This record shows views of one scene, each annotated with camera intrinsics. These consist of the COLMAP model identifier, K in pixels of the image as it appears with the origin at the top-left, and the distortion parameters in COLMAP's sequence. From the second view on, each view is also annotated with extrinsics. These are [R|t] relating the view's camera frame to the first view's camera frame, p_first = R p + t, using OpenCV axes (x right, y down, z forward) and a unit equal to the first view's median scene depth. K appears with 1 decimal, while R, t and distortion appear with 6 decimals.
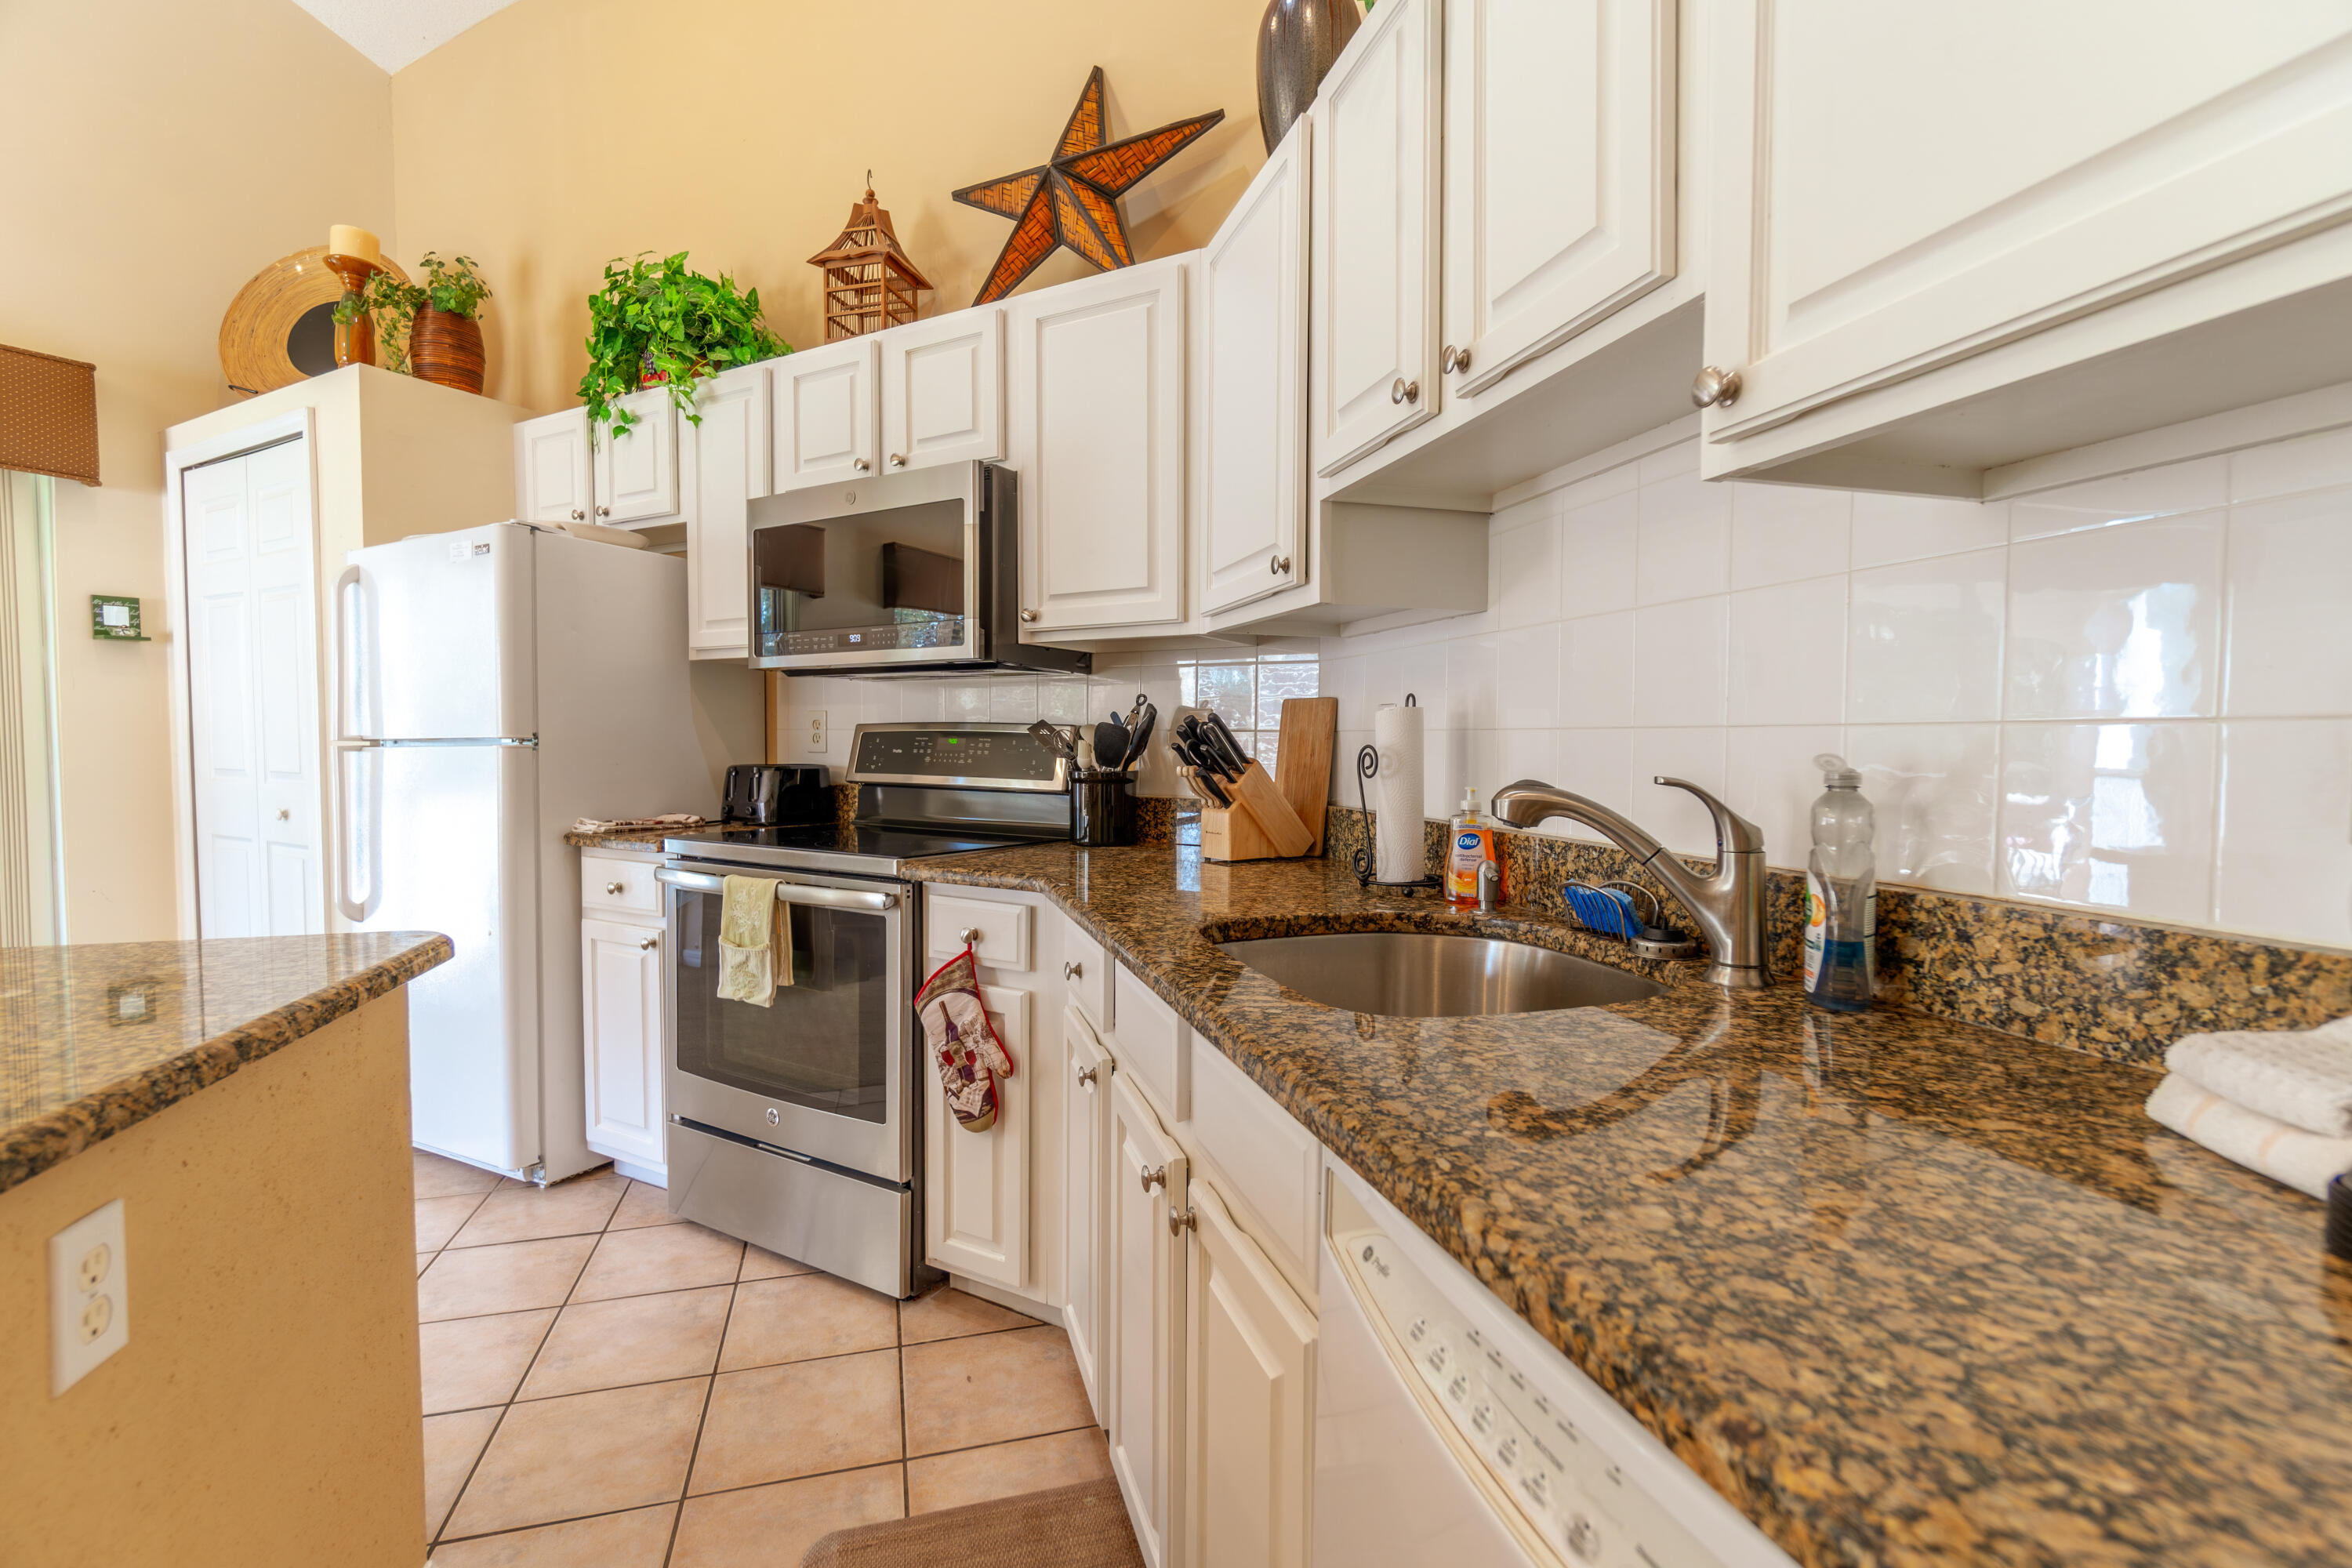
lens RADIAL K [[1021.3, 0, 1169.1], [0, 1021.3, 779.8], [0, 0, 1]] dist [-0.004649, 0.001024]
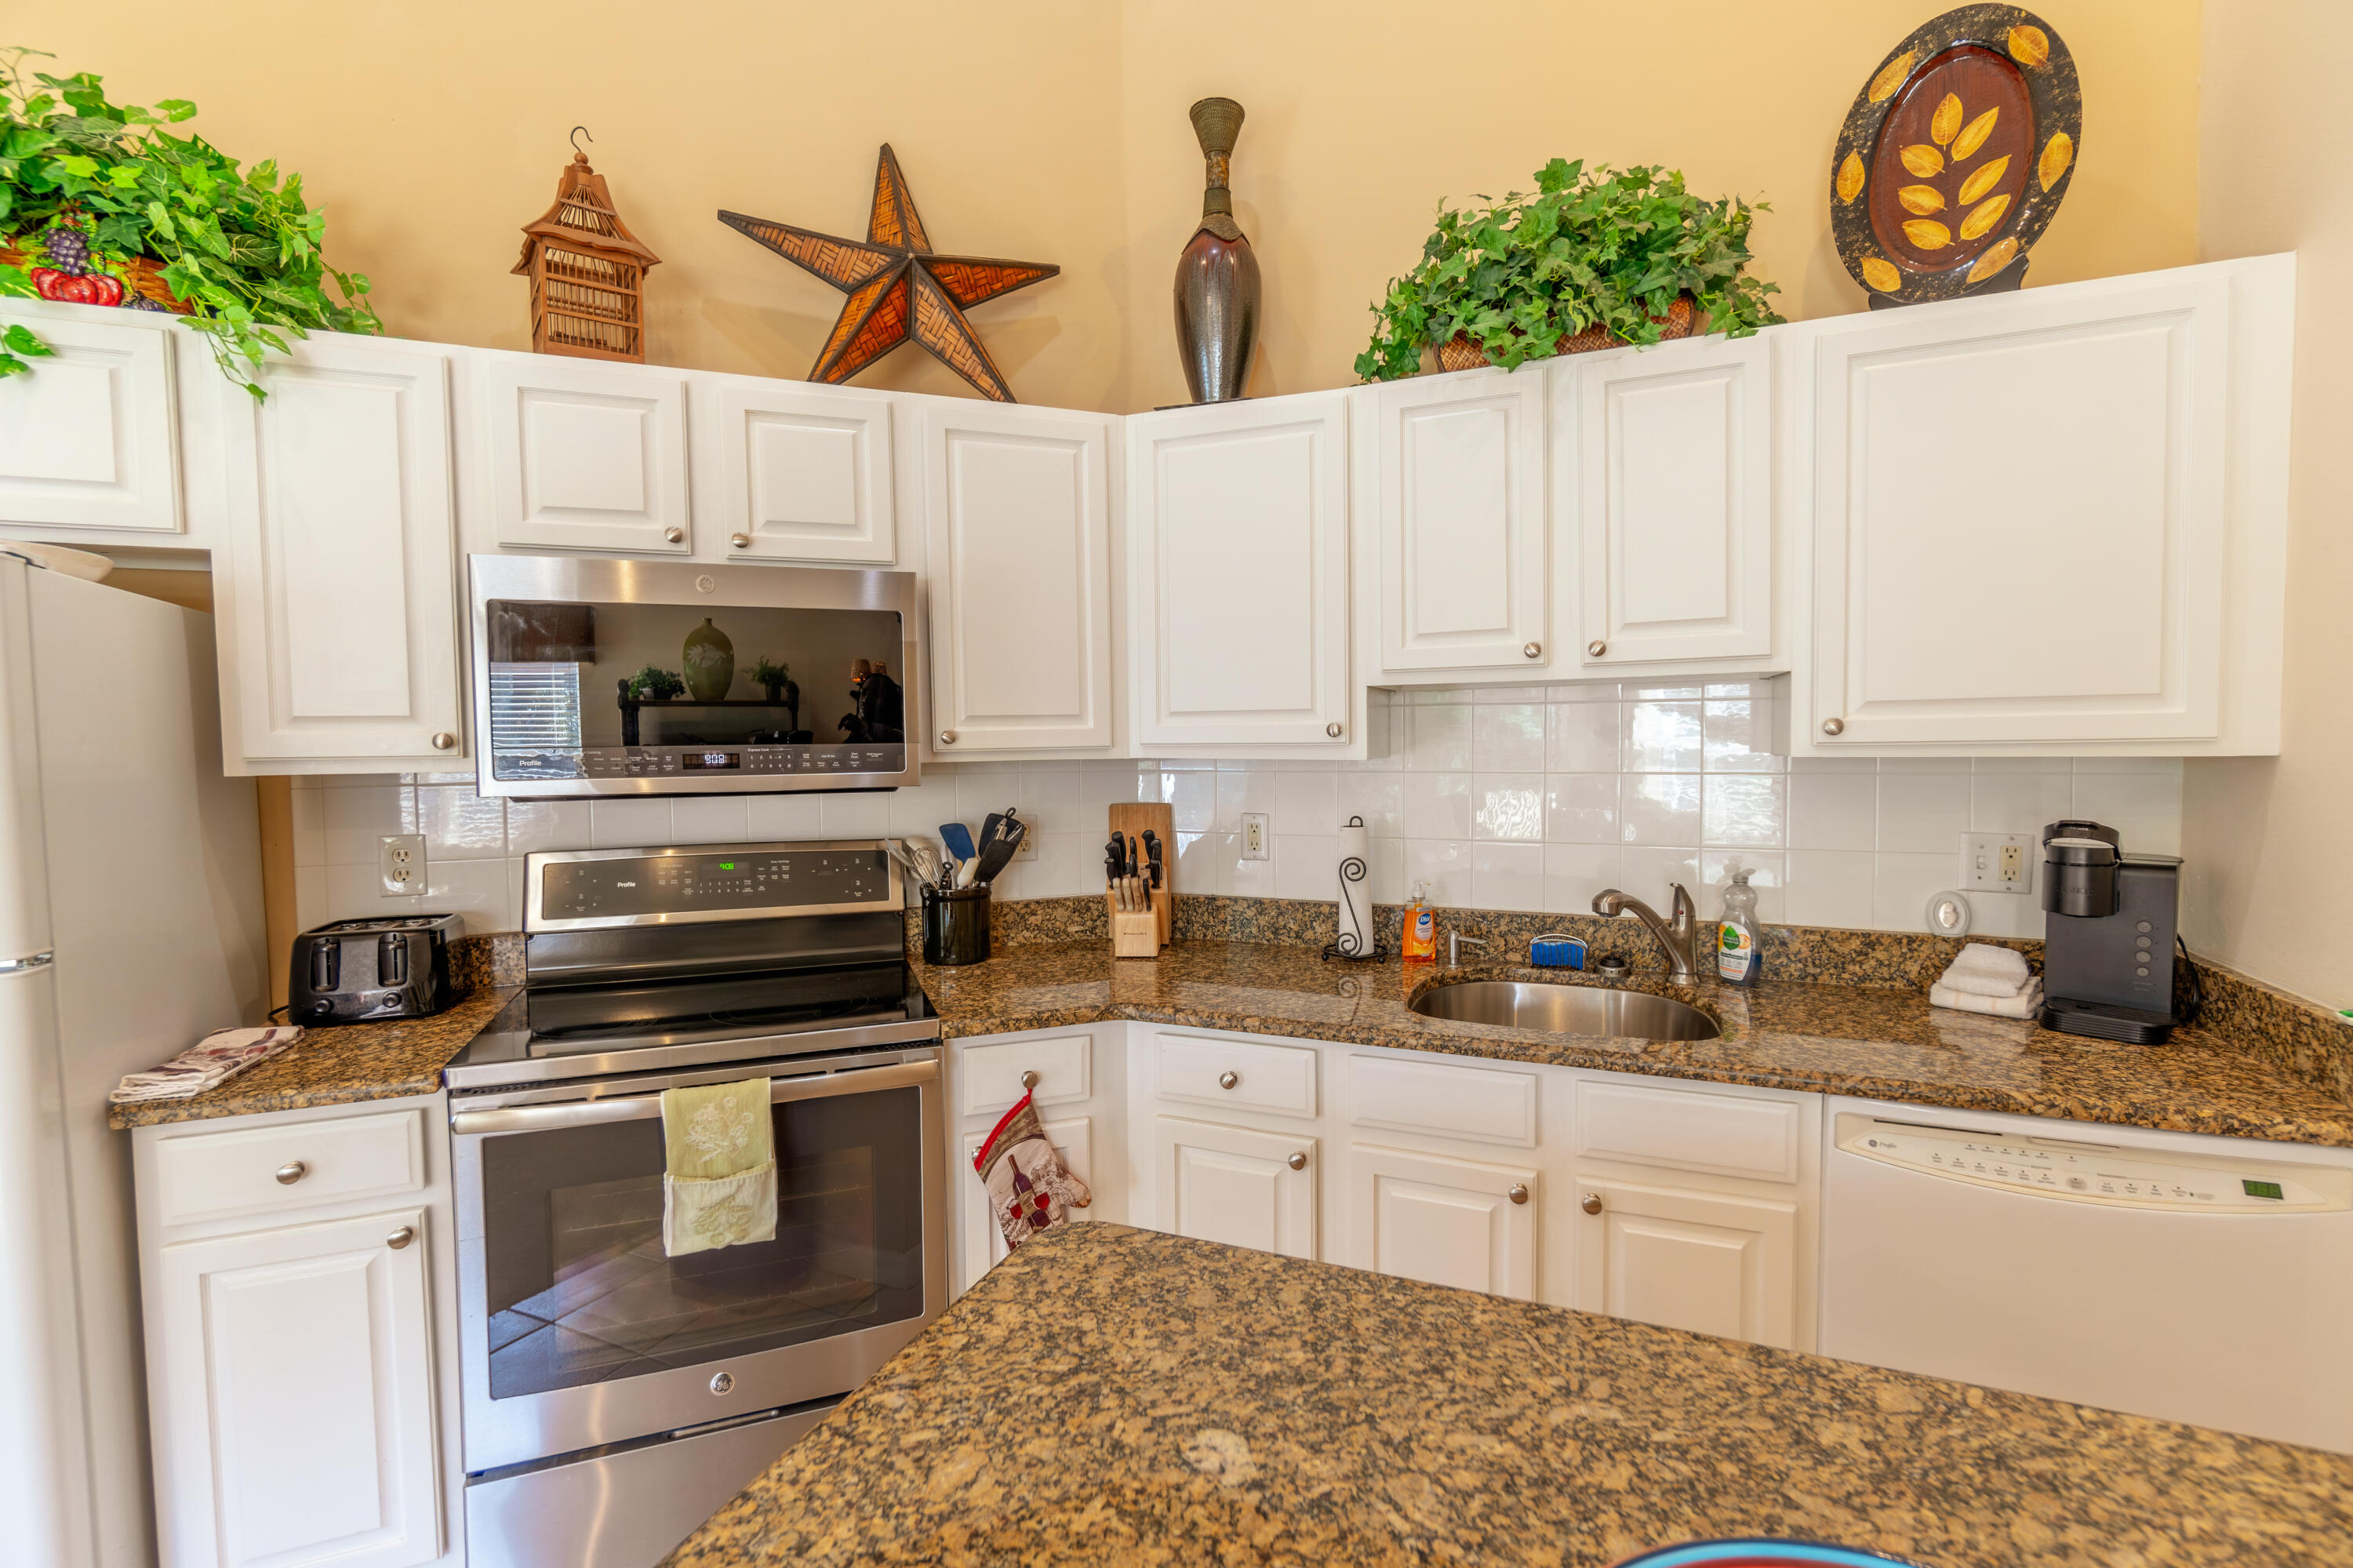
lens RADIAL K [[1021.8, 0, 1169.6], [0, 1021.8, 779.8], [0, 0, 1]] dist [-0.004649, 0.001024]
pose [[0.644755, -0.046590, 0.762968, -0.782291], [0.046756, 0.998676, 0.021471, -0.139233], [-0.762958, 0.021830, 0.646079, 0.237330]]
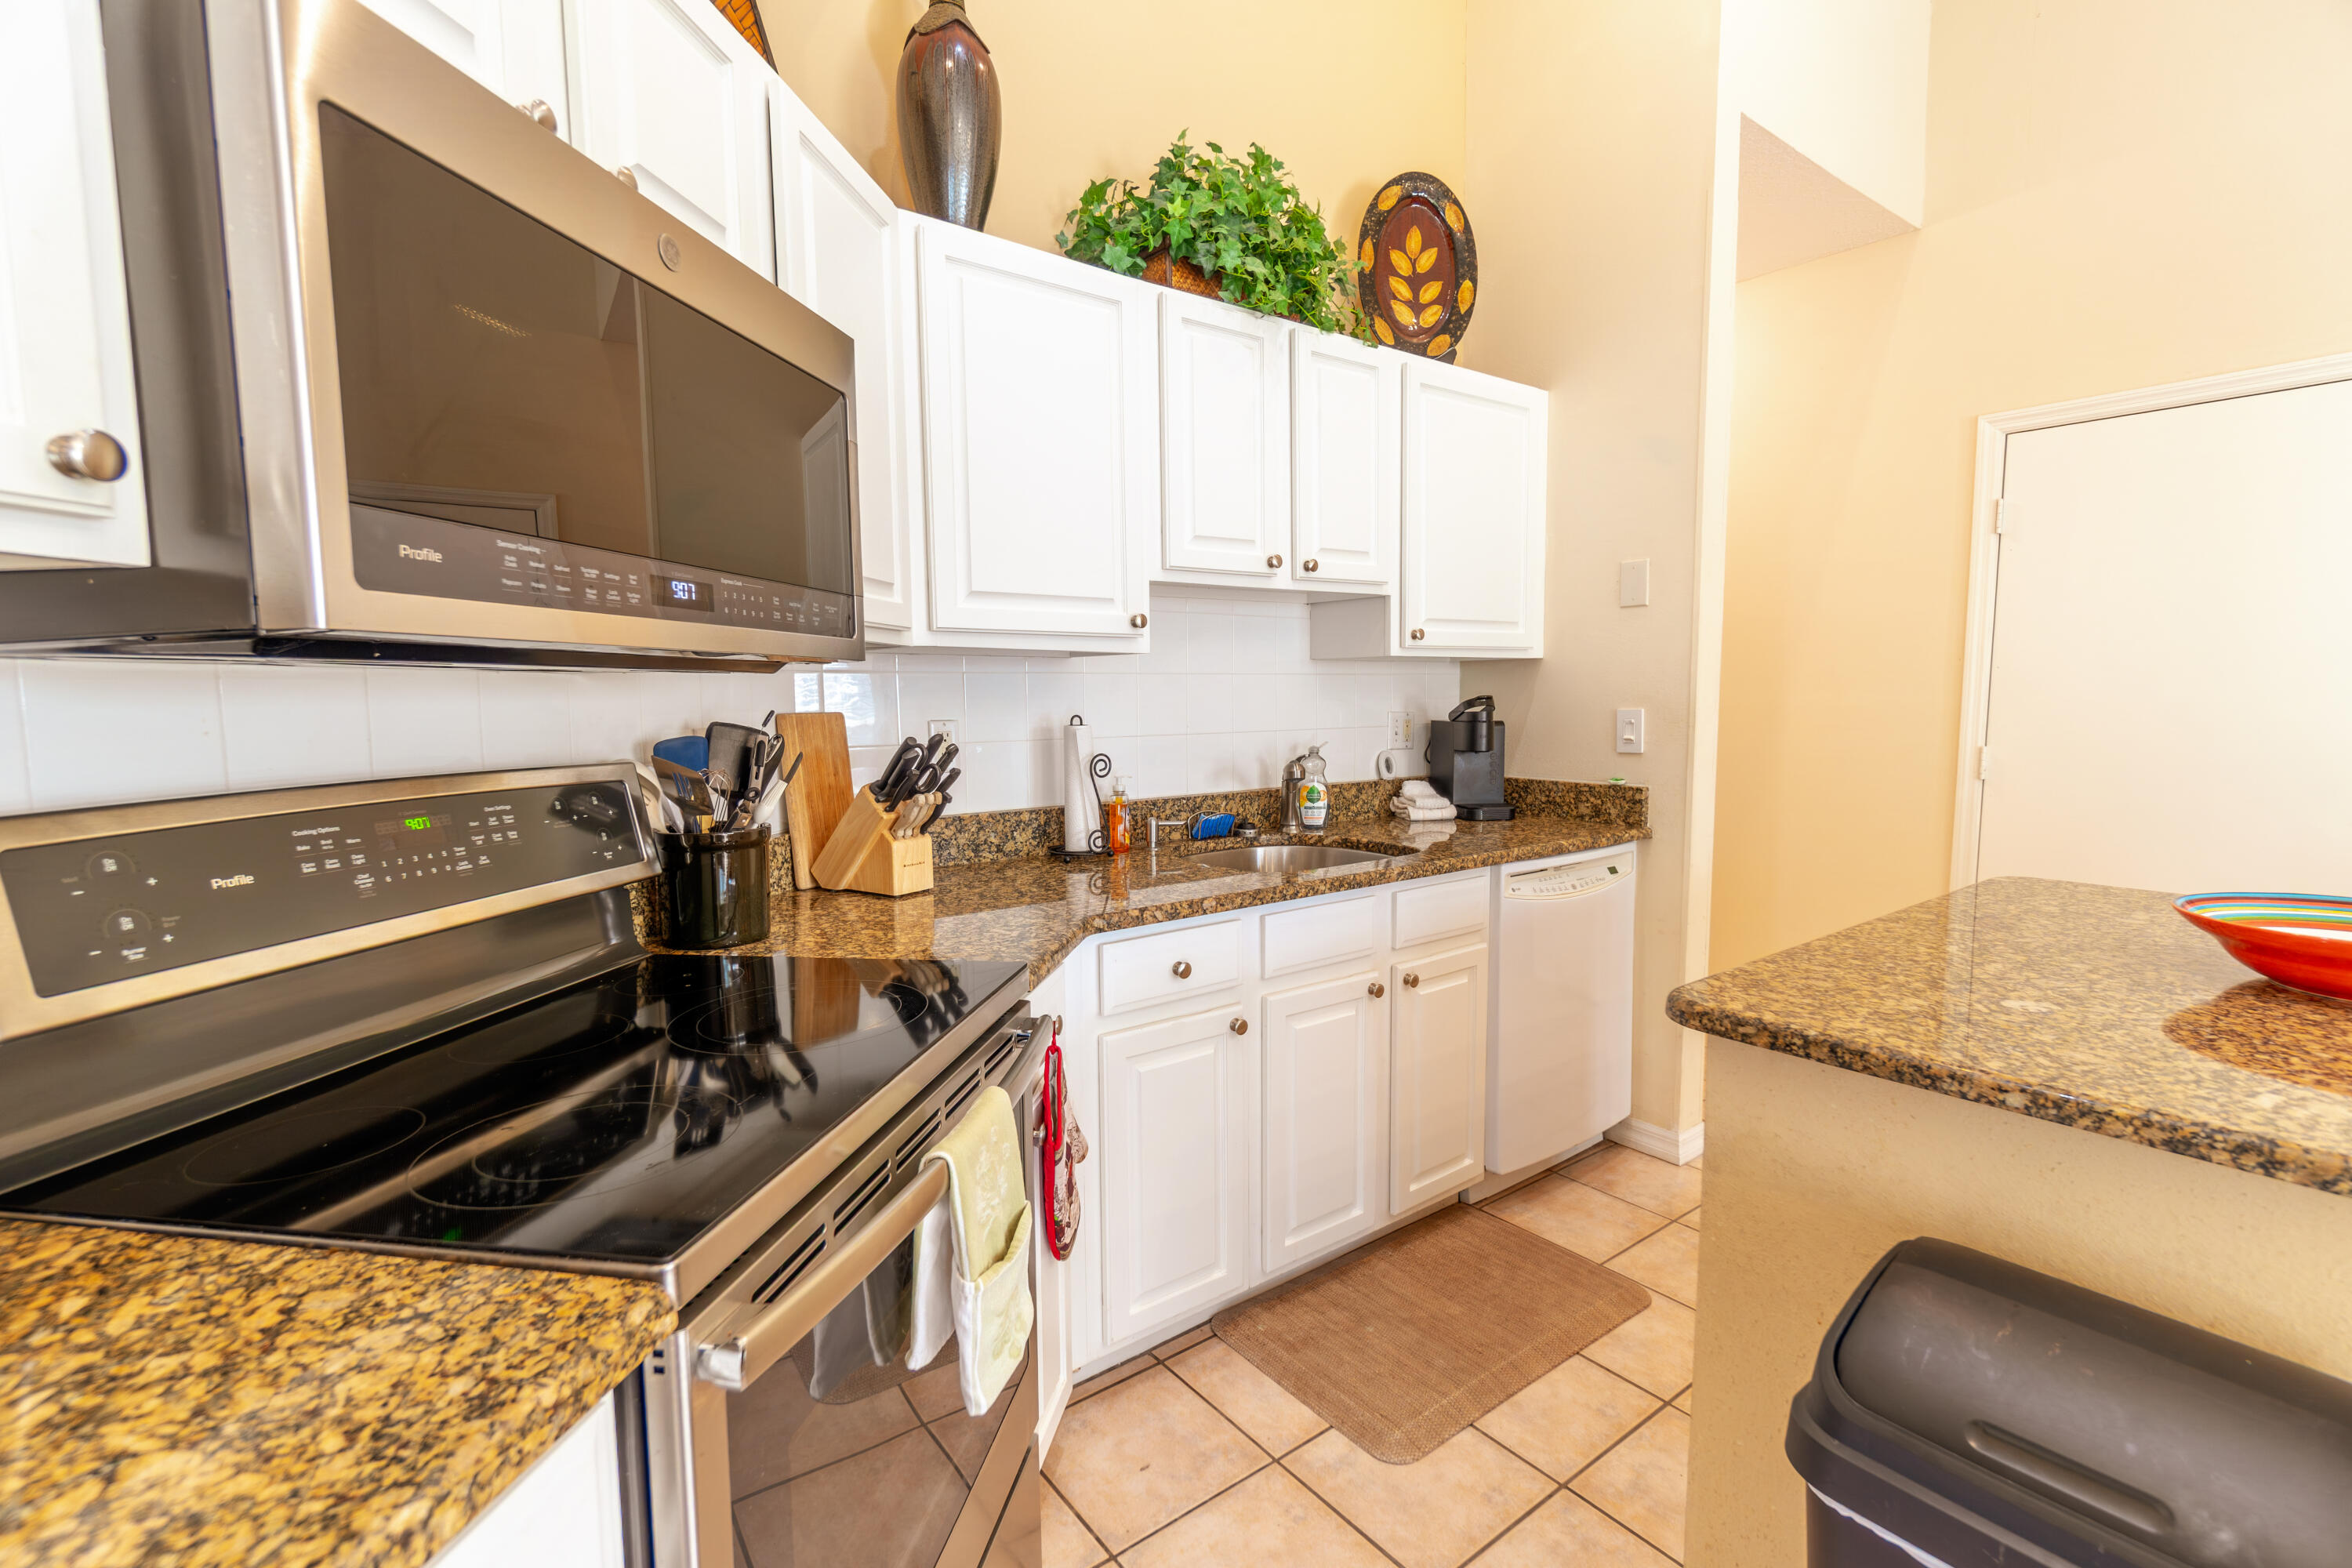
lens RADIAL K [[1021.3, 0, 1169.1], [0, 1021.3, 779.8], [0, 0, 1]] dist [-0.004649, 0.001024]
pose [[-0.313567, -0.084853, 0.945767, -0.890173], [0.047357, 0.993363, 0.104824, -0.107358], [-0.948385, 0.077658, -0.307467, 1.070900]]
